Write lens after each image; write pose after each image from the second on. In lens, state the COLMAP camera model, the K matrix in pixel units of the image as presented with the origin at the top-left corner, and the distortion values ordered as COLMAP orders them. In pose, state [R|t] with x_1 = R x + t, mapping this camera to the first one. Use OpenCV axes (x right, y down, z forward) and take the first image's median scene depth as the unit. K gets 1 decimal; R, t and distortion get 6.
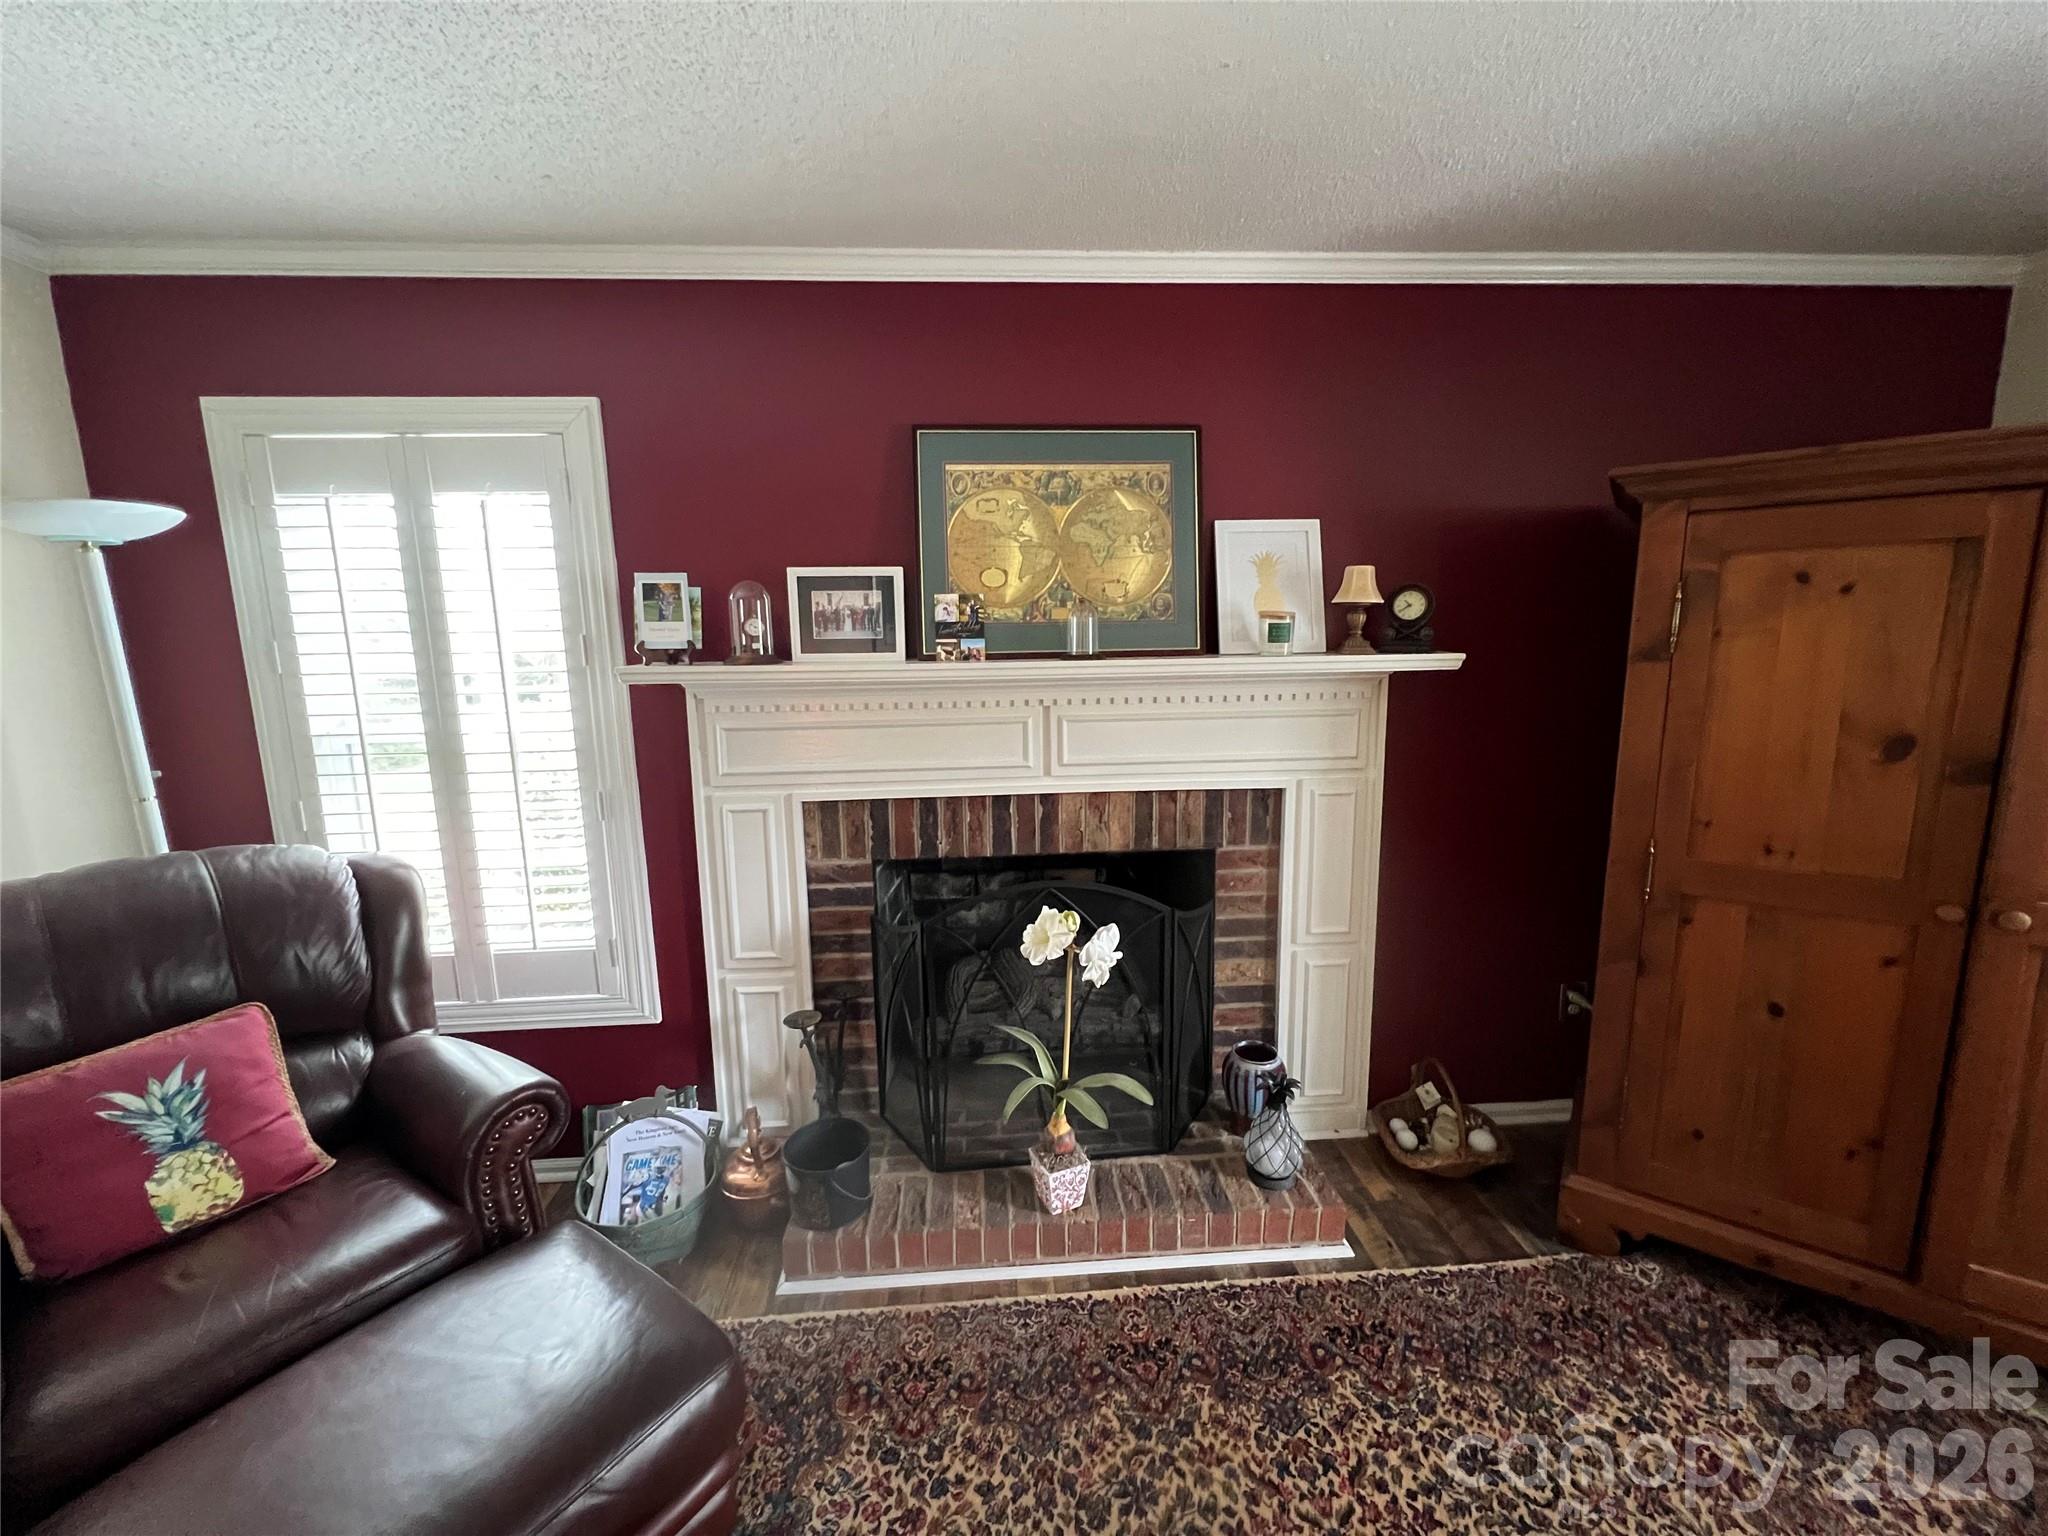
lens RADIAL K [[813.3, 0, 1019.3], [0, 813.3, 765.1], [0, 0, 1]] dist [-0.000455, 0.000009]
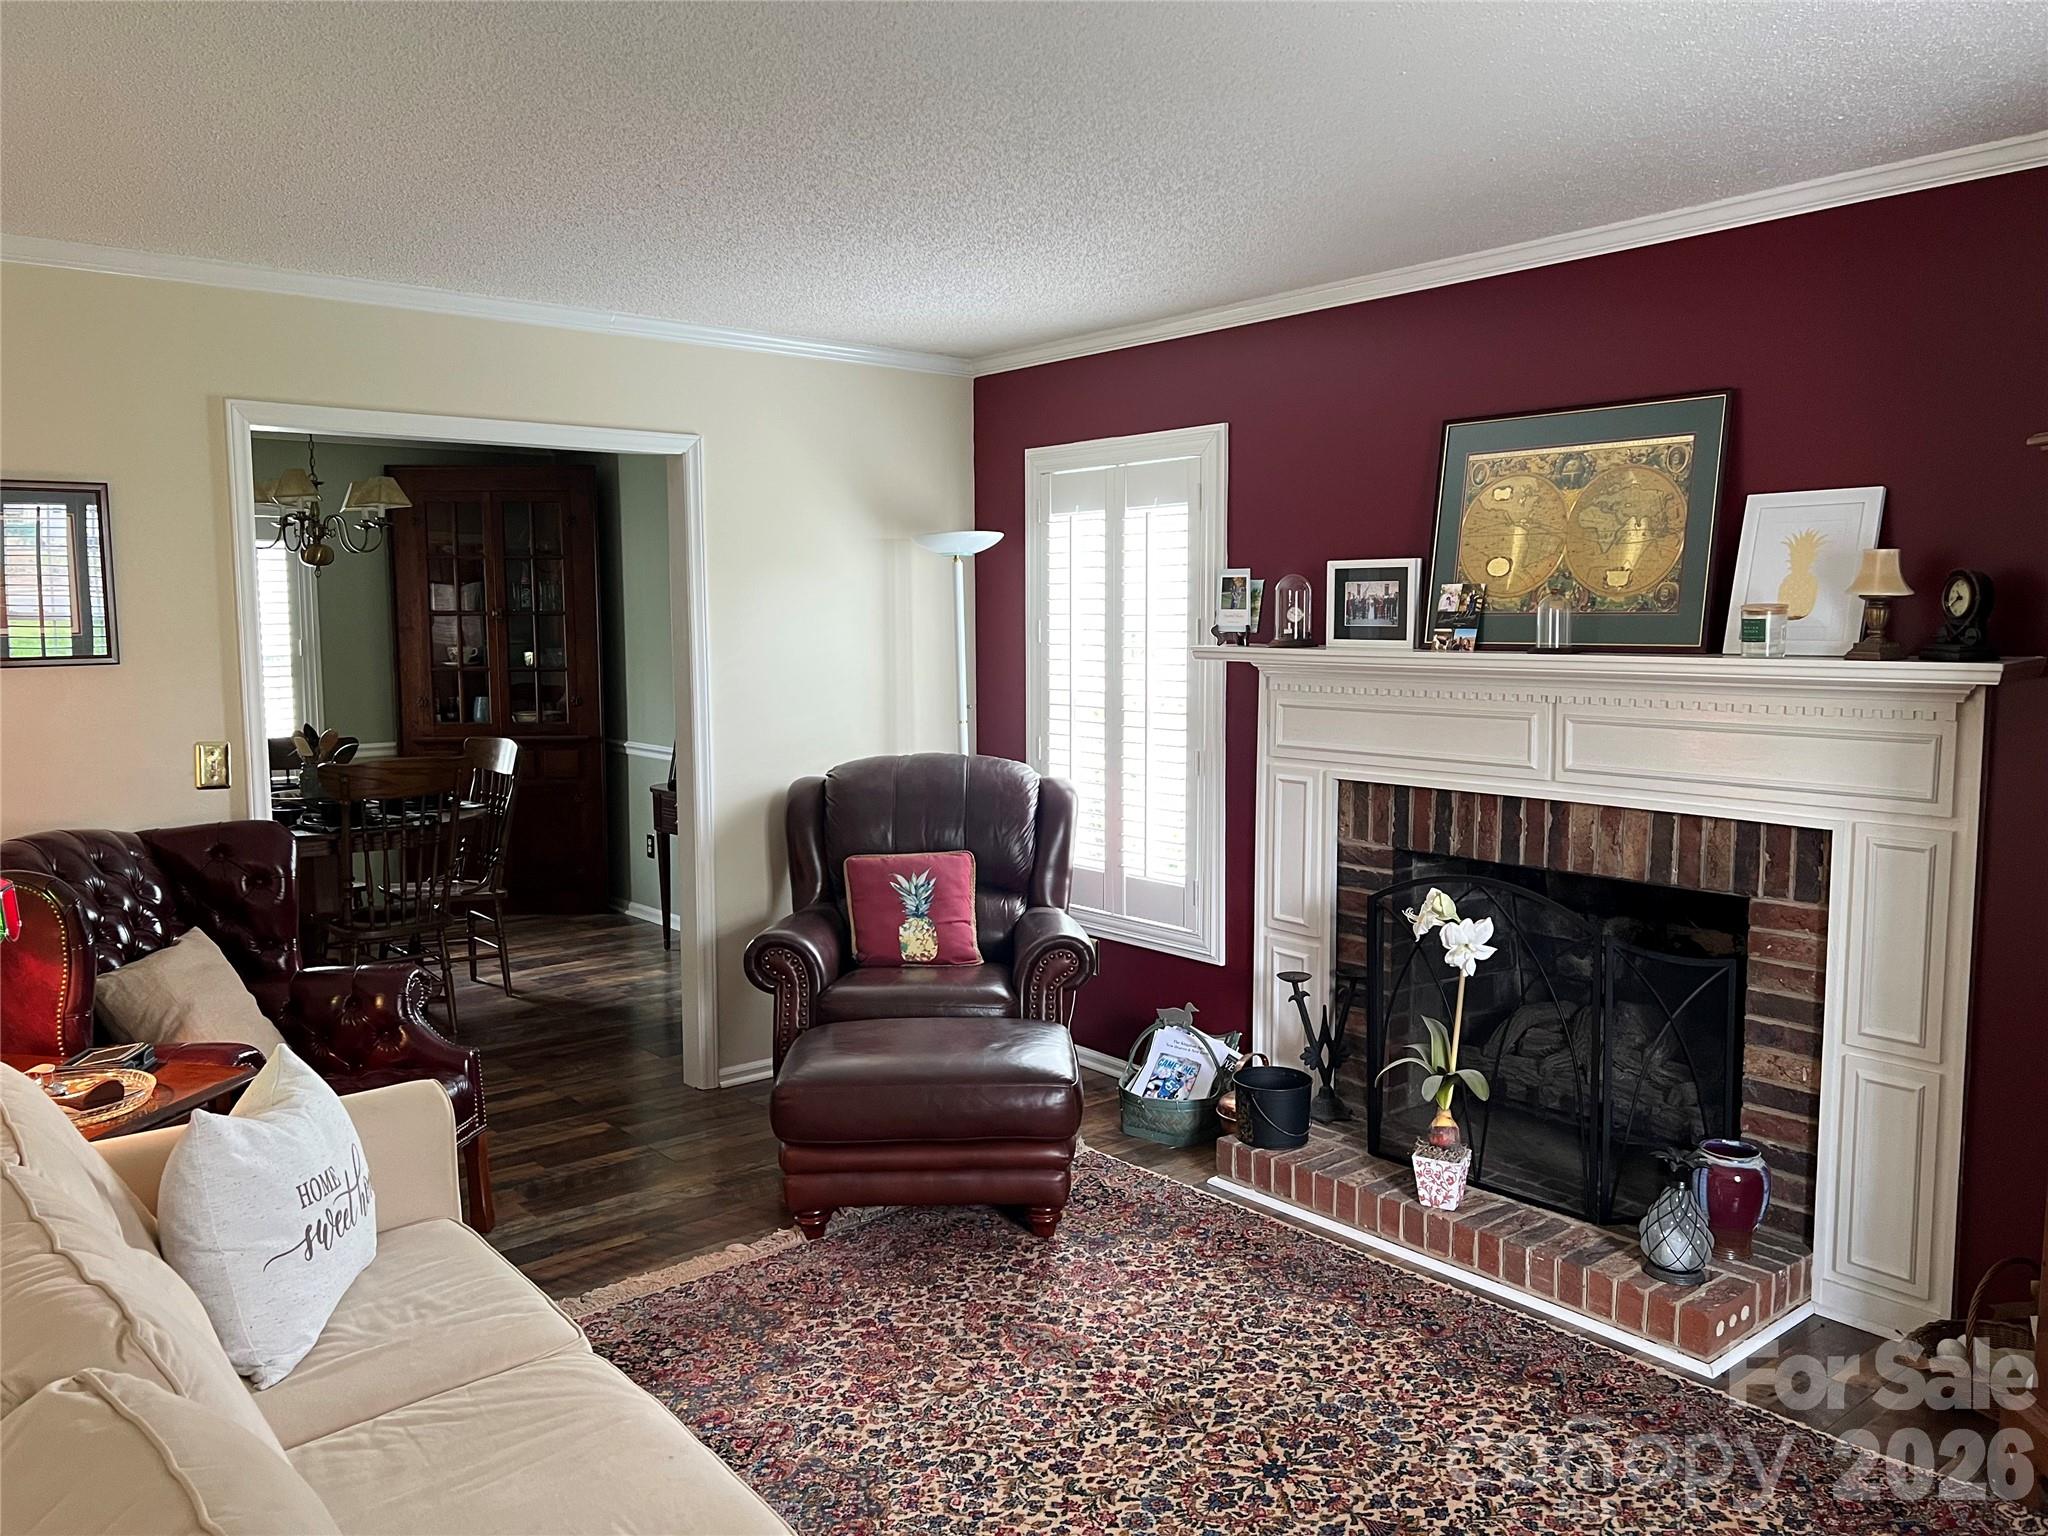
lens RADIAL K [[1559.8, 0, 1017.2], [0, 1559.8, 763.7], [0, 0, 1]] dist [0.047981, -0.064866]
pose [[0.582815, 0.093189, -0.807244, 1.179049], [-0.135901, 0.990589, 0.016237, 0.051121], [0.801161, 0.100242, 0.589994, -0.549174]]
